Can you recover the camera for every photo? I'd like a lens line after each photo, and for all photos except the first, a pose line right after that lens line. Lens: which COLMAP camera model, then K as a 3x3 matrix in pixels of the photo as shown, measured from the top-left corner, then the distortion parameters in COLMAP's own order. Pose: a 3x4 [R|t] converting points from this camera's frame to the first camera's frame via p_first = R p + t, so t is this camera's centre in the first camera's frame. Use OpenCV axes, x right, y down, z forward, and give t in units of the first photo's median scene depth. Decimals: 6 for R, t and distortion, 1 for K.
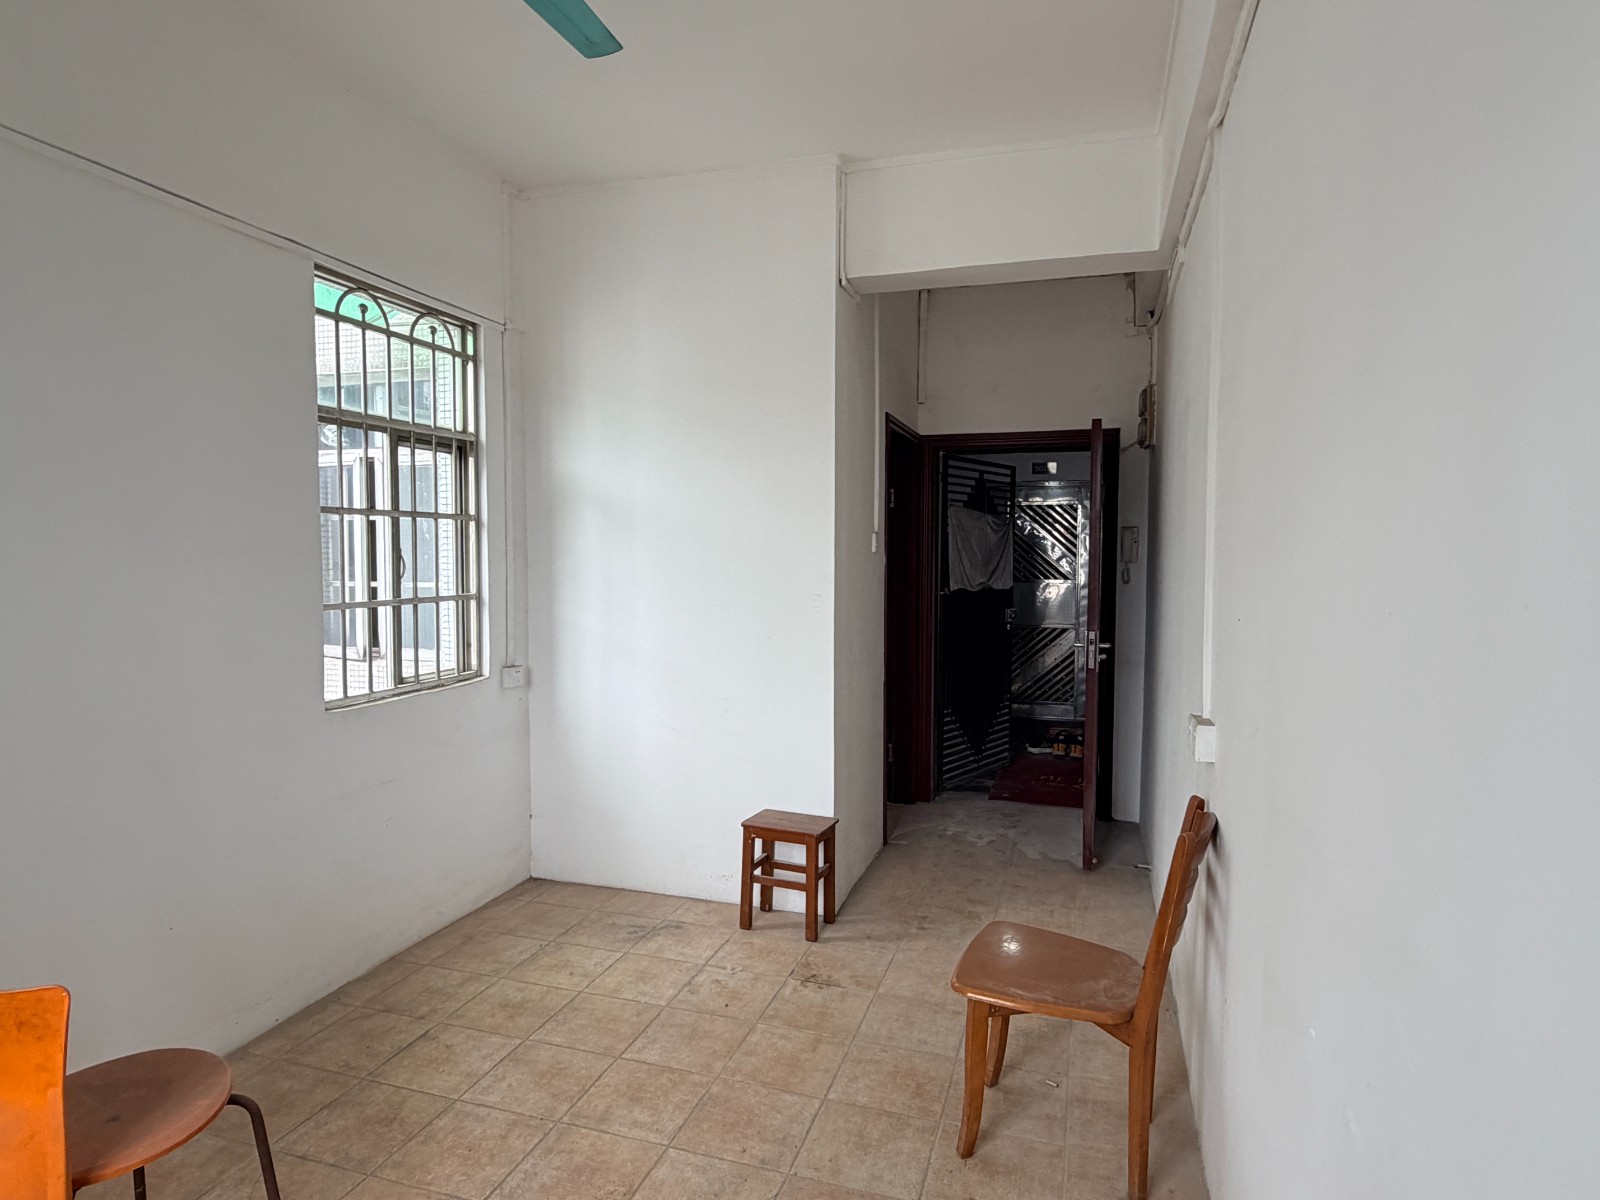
lens RADIAL K [[898.6, 0, 798.2], [0, 898.6, 599.7], [0, 0, 1]] dist [-0.000467, -0.000635]
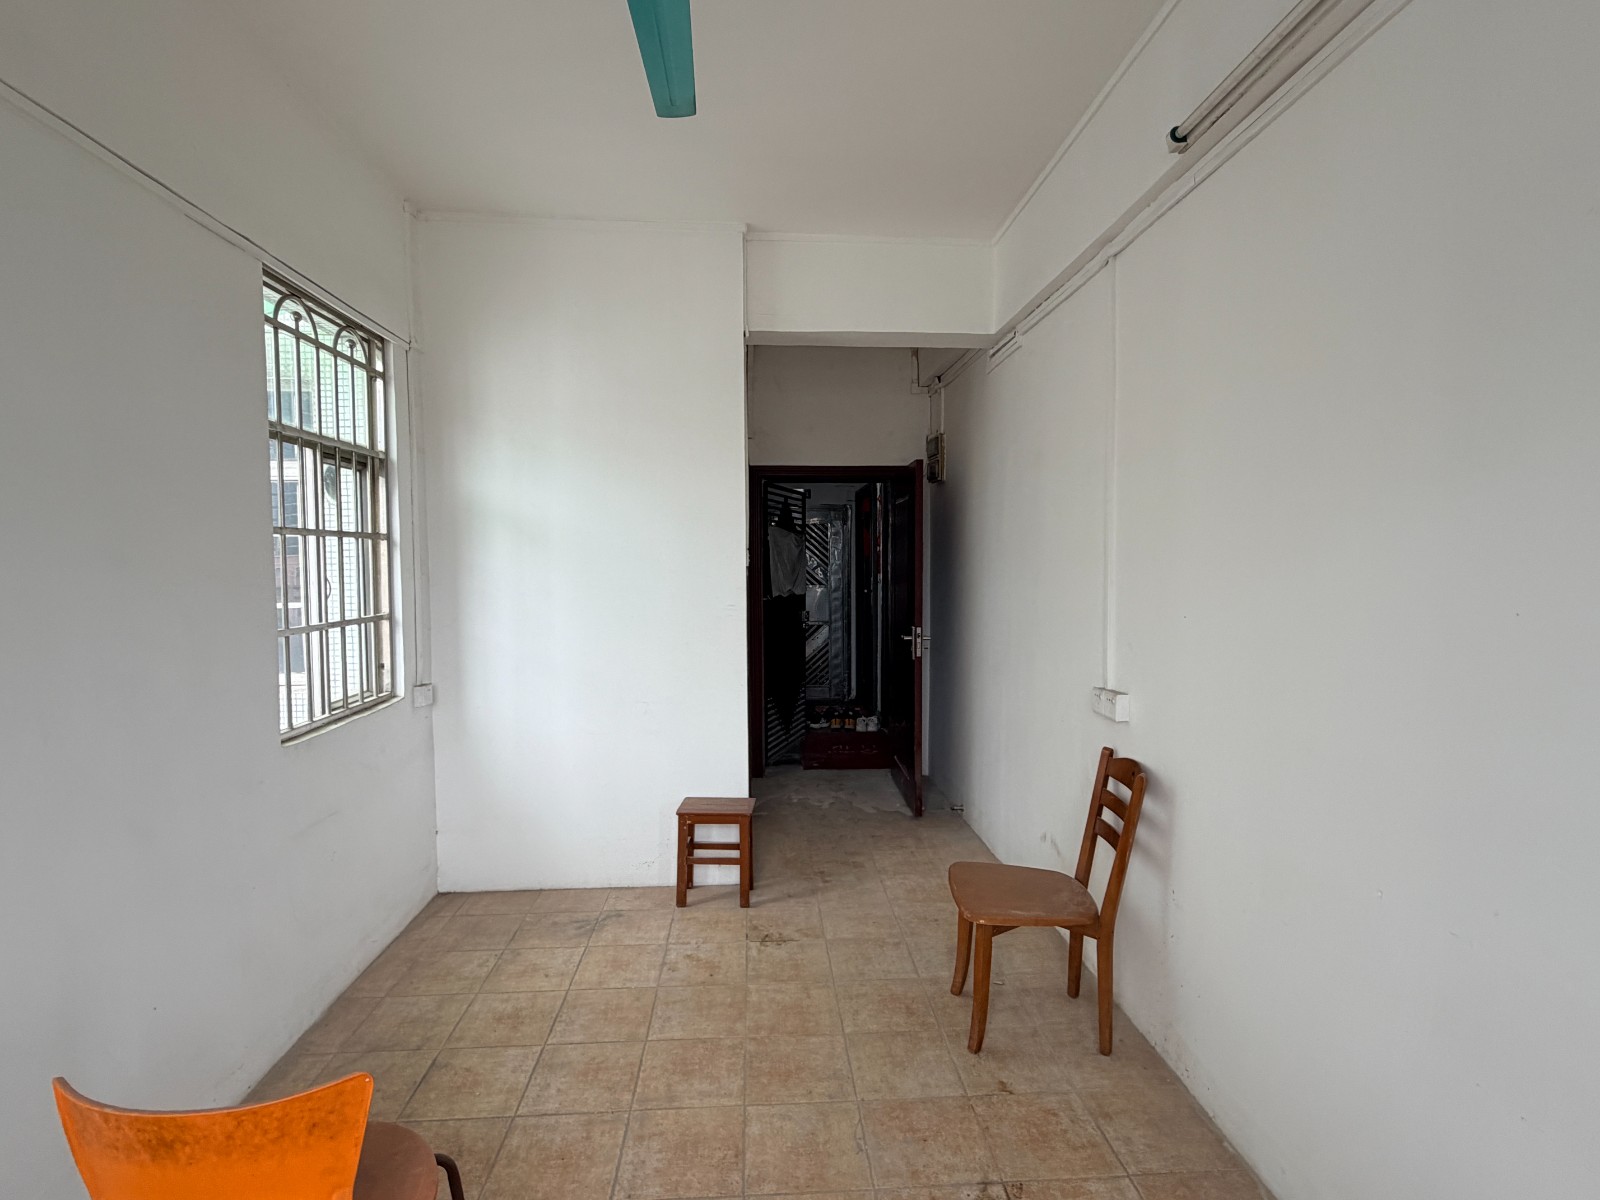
lens RADIAL K [[779.6, 0, 798.6], [0, 779.6, 599.9], [0, 0, 1]] dist [-0.000495, -0.000477]
pose [[0.933260, -0.026162, 0.358246, -0.260065], [0.026993, 0.999632, 0.002683, -0.012737], [-0.358185, 0.007166, 0.933623, 0.042529]]
